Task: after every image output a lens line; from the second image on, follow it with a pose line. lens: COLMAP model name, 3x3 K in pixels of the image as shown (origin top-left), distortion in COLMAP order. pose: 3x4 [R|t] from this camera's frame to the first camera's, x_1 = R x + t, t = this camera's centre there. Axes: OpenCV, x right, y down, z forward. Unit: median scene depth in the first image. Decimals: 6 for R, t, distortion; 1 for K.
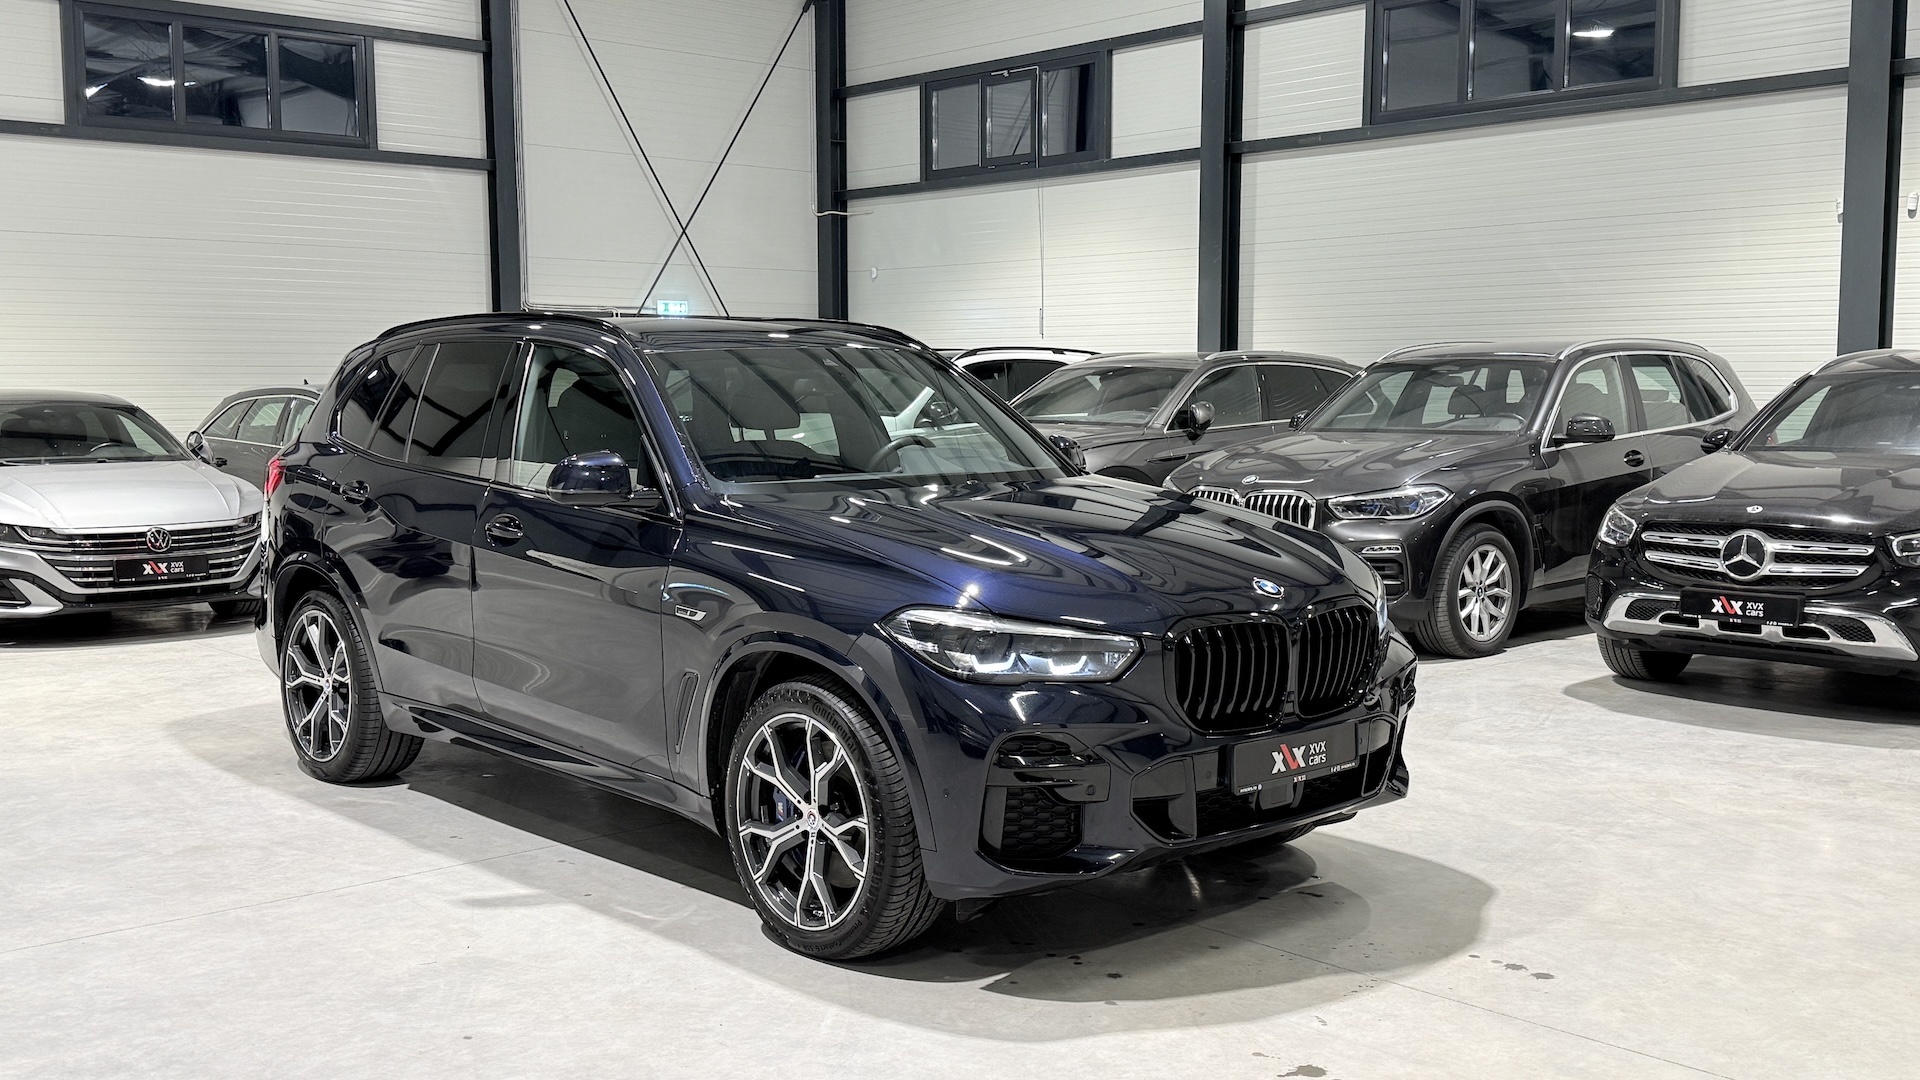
lens RADIAL K [[1948.8, 0, 960.0], [0, 1948.8, 540.0], [0, 0, 1]] dist [0.003270, -0.180157]
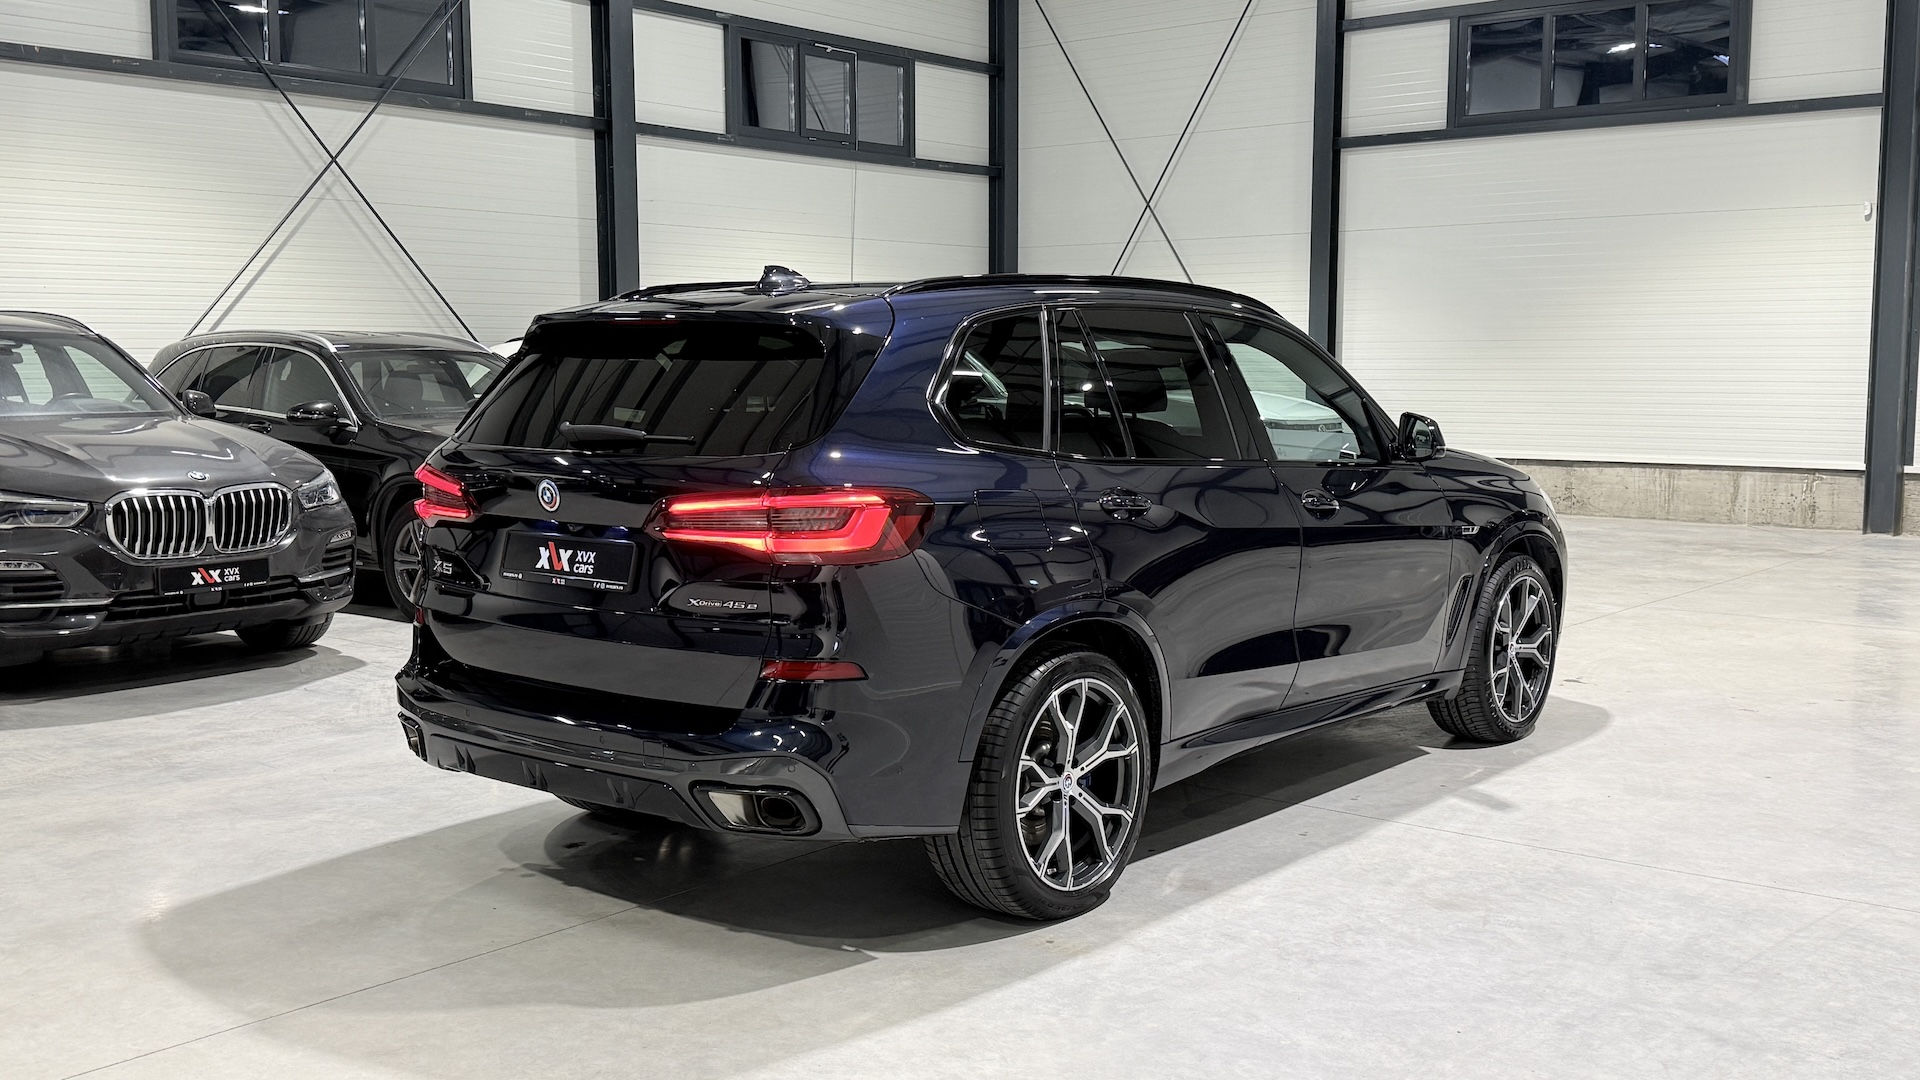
lens RADIAL K [[1973.1, 0, 960.0], [0, 1973.1, 540.0], [0, 0, 1]] dist [0.080654, -0.298096]
pose [[-0.165779, -0.097802, 0.981301, -1.195744], [0.087766, 0.989658, 0.113462, -0.118397], [-0.982250, 0.104934, -0.155481, 1.326111]]
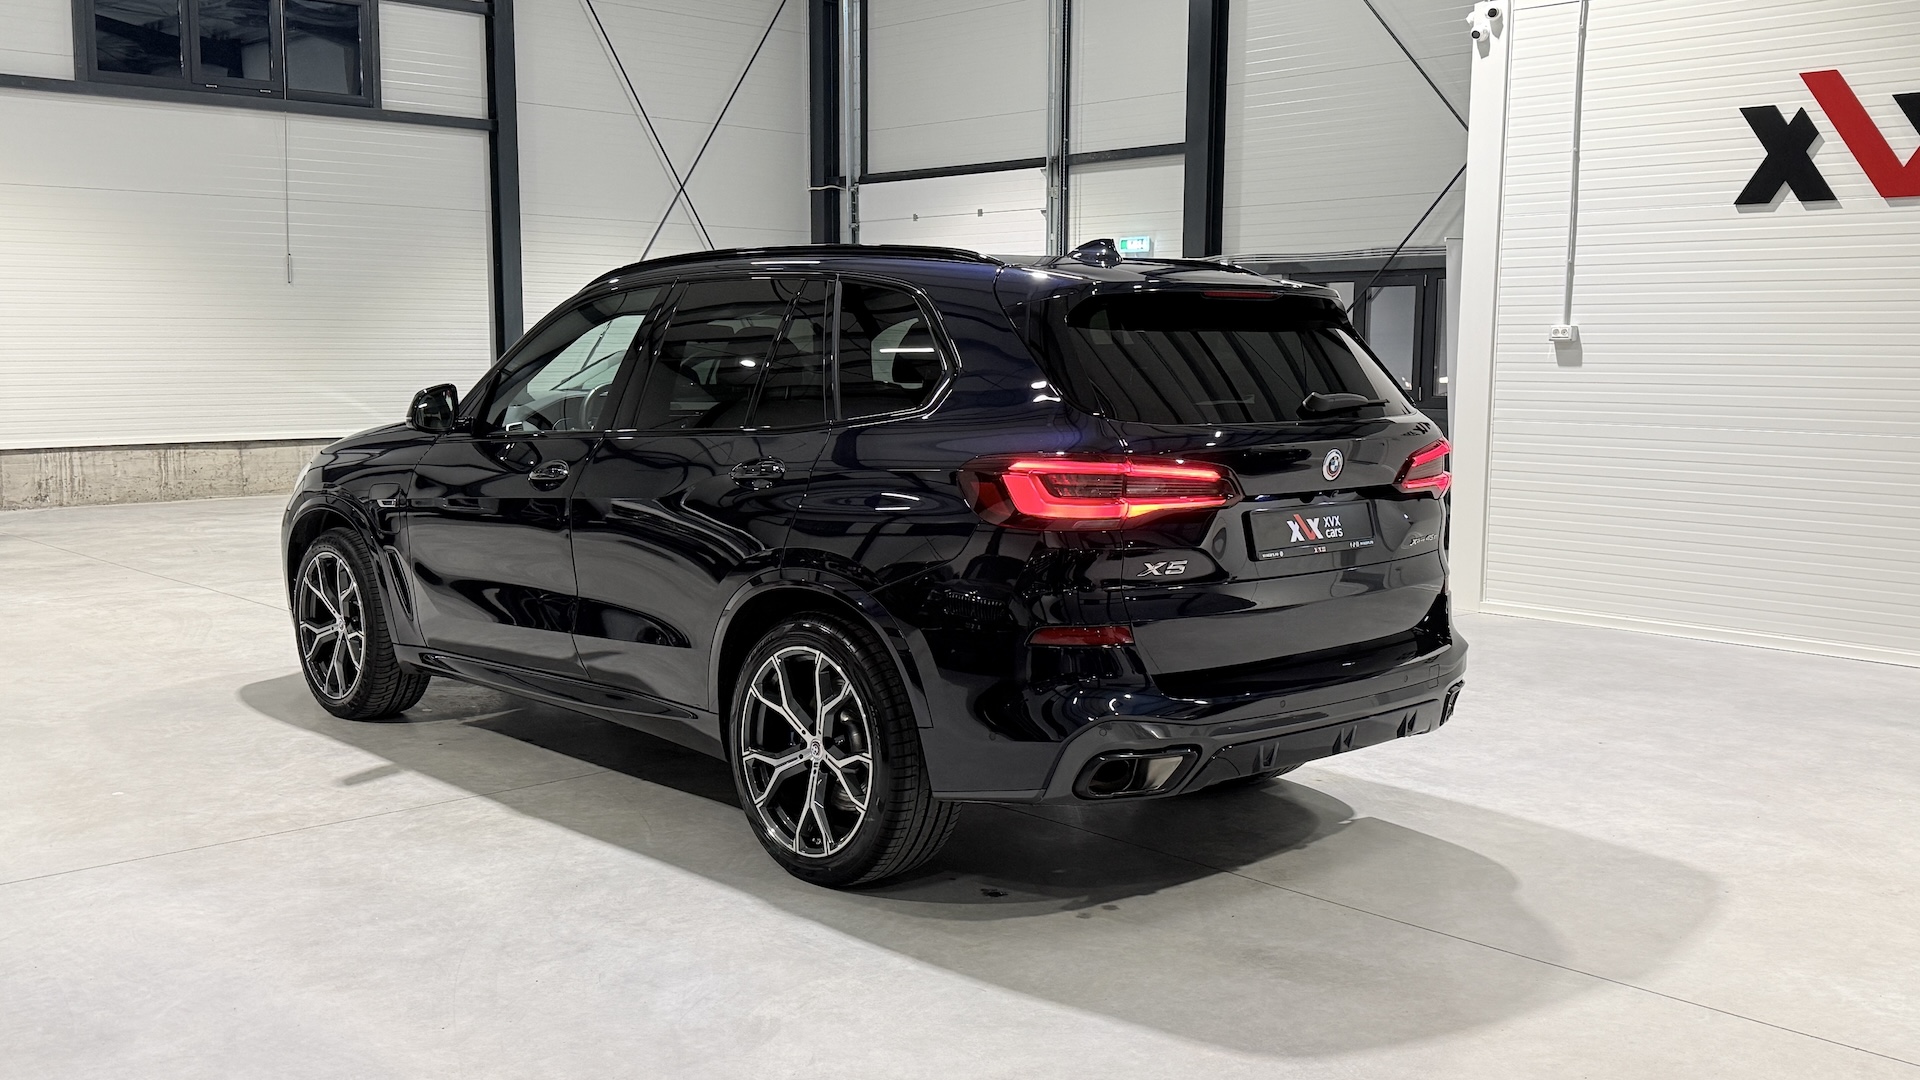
lens RADIAL K [[1869.4, 0, 960.0], [0, 1869.4, 540.0], [0, 0, 1]] dist [-0.013648, -0.008505]
pose [[-0.999834, 0.016426, 0.007854, -0.234877], [0.017721, 0.976996, 0.212518, -0.195458], [-0.004183, 0.212622, -0.977126, 2.119458]]
